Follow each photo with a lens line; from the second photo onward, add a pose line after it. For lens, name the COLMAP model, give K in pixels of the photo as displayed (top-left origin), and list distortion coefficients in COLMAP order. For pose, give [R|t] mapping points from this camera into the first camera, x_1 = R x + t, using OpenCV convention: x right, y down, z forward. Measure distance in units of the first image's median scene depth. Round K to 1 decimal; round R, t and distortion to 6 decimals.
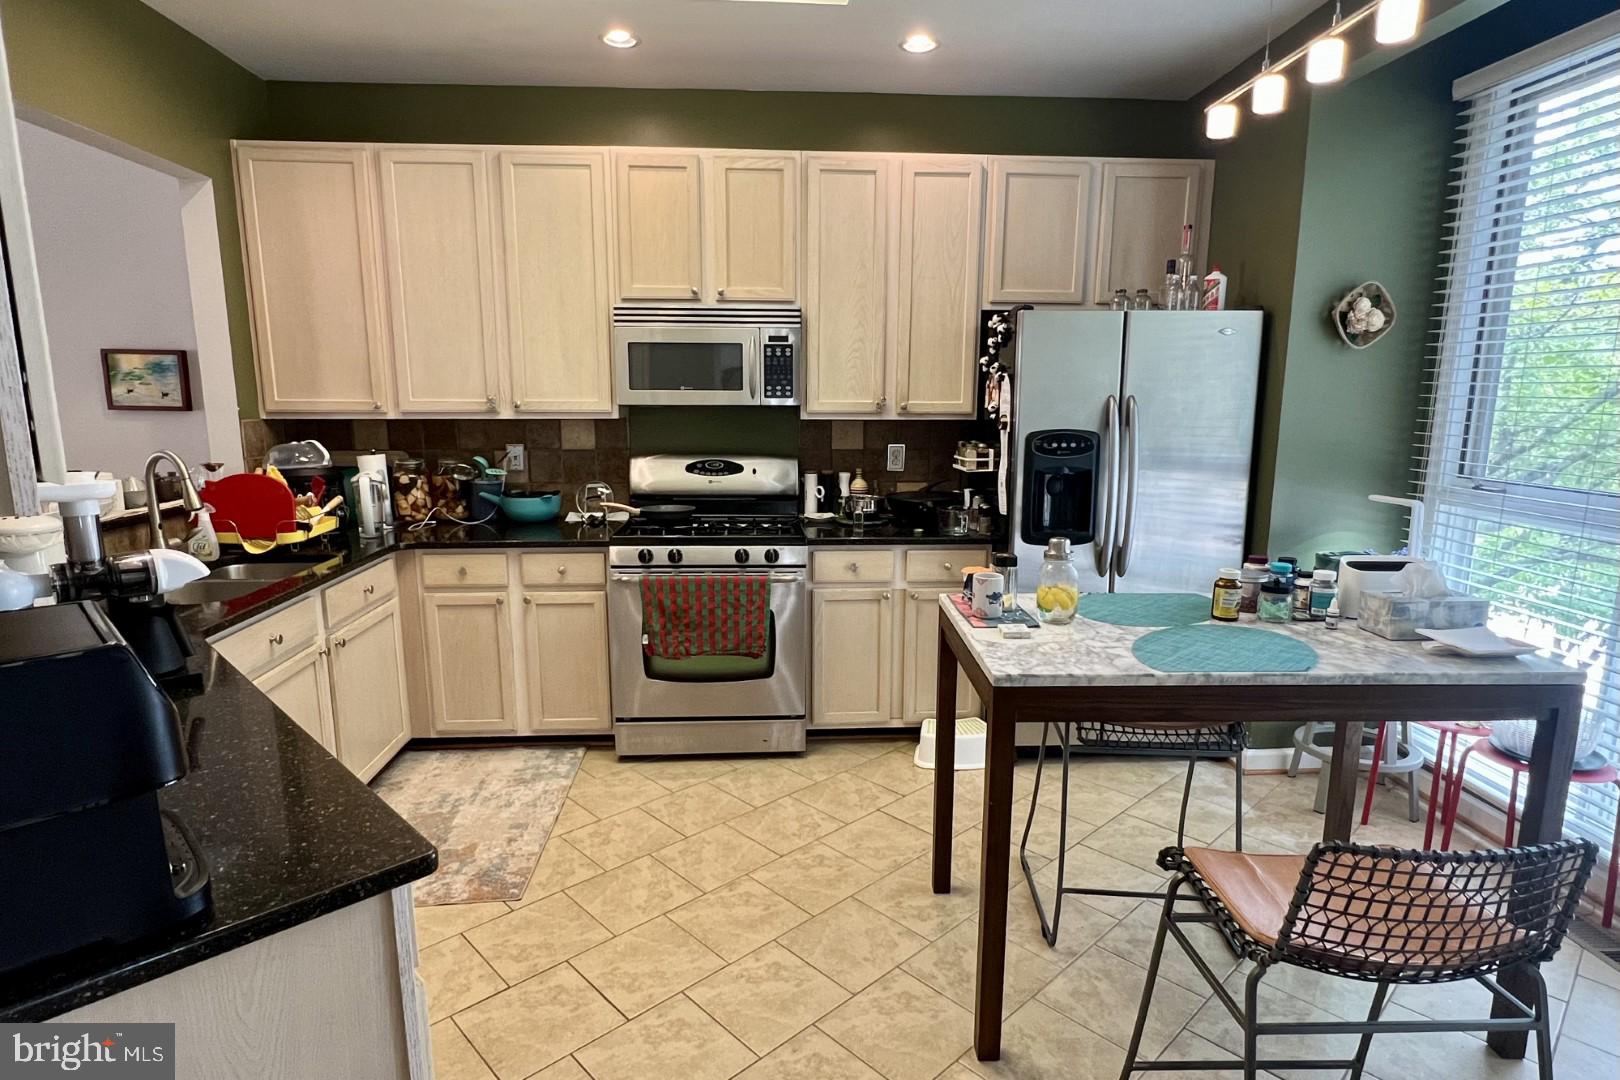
lens RADIAL K [[868.0, 0, 807.4], [0, 868.0, 546.3], [0, 0, 1]] dist [0.004087, 0.000160]
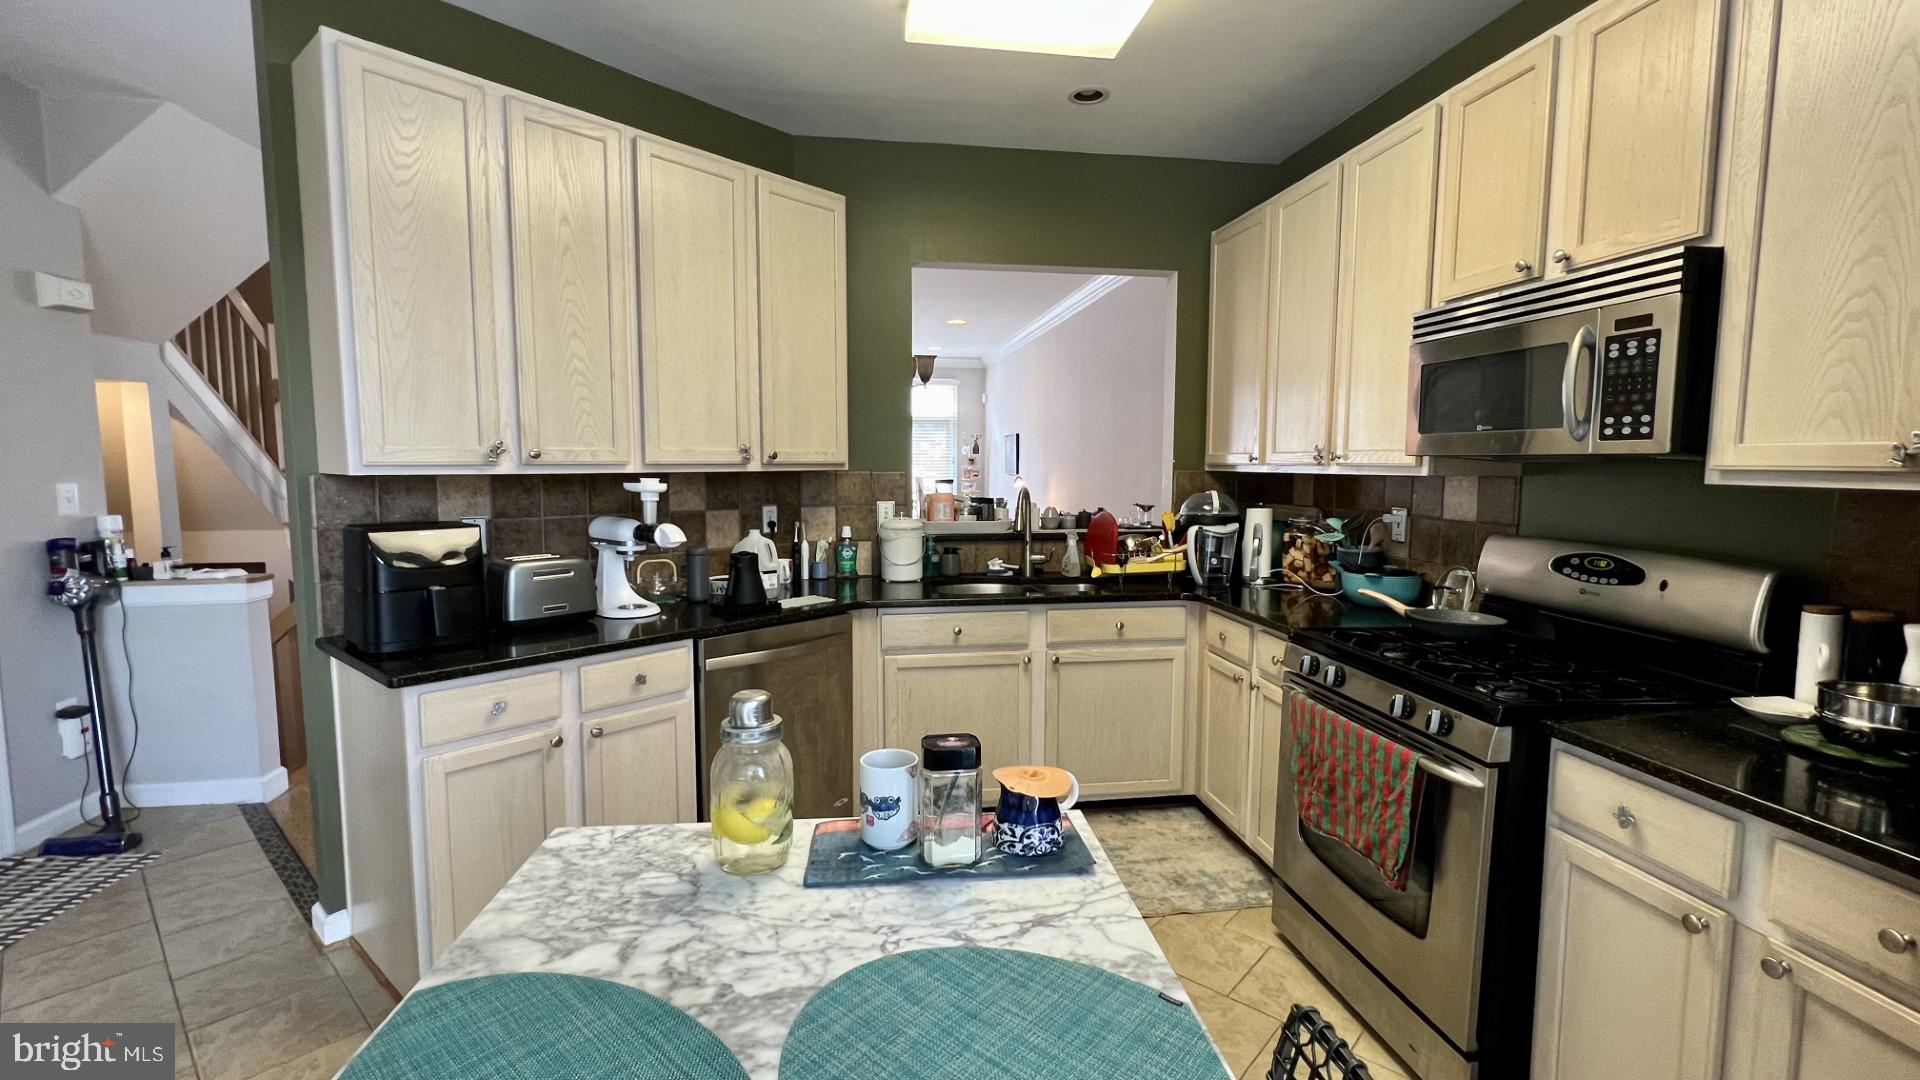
lens RADIAL K [[830.3, 0, 957.7], [0, 830.3, 534.3], [0, 0, 1]] dist [-0.006462, -0.000737]
pose [[0.078982, 0.085824, -0.993175, 0.413482], [-0.177040, 0.981657, 0.070749, -0.083149], [0.981029, 0.170244, 0.092728, 0.588559]]
